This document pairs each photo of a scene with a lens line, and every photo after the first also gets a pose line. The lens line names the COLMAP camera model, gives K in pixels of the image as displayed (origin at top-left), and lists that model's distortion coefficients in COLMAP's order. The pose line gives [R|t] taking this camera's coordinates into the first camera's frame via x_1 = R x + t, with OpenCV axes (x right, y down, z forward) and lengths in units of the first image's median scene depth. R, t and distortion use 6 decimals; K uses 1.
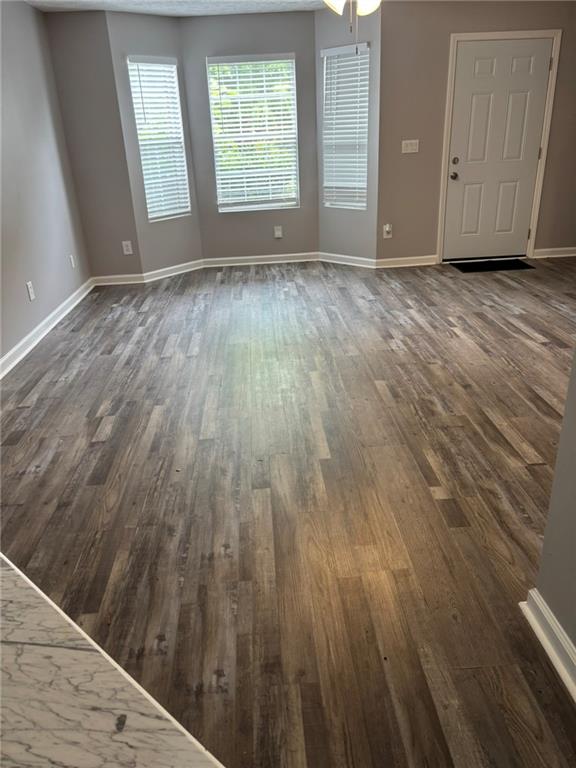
lens RADIAL K [[580.7, 0, 283.5], [0, 580.7, 388.1], [0, 0, 1]] dist [0.048450, -0.048925]
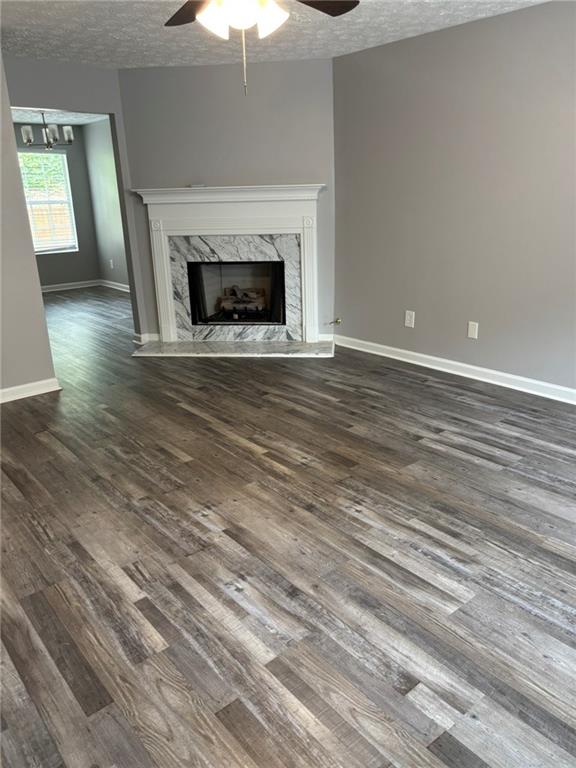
lens RADIAL K [[580.7, 0, 281.4], [0, 580.7, 386.4], [0, 0, 1]] dist [0.048450, -0.048925]
pose [[-0.804165, 0.258021, -0.535485, 0.332351], [-0.174796, 0.758389, 0.627927, -0.461850], [0.568125, 0.598557, -0.564769, 0.992759]]
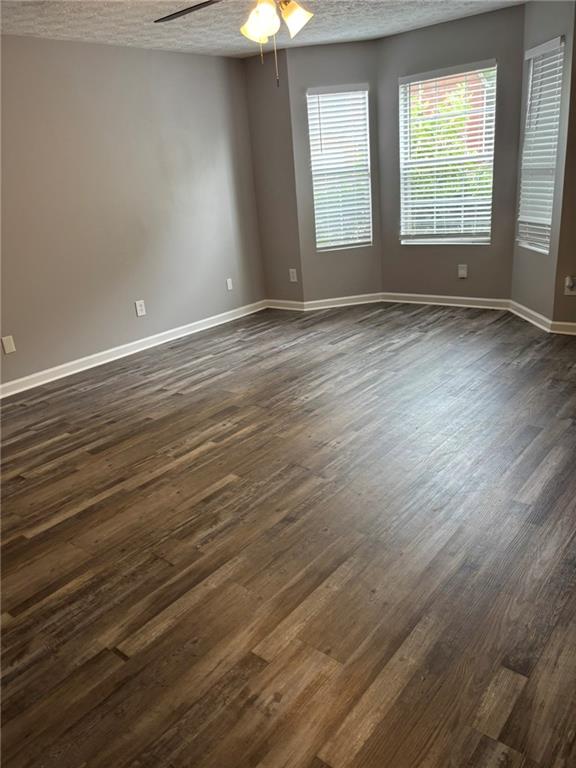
lens RADIAL K [[580.7, 0, 280.9], [0, 580.7, 380.6], [0, 0, 1]] dist [0.048450, -0.048925]
pose [[0.736423, 0.211462, -0.642624, 0.461983], [-0.222847, 0.972704, 0.064703, -0.137172], [0.638765, 0.095558, 0.763445, 0.255911]]
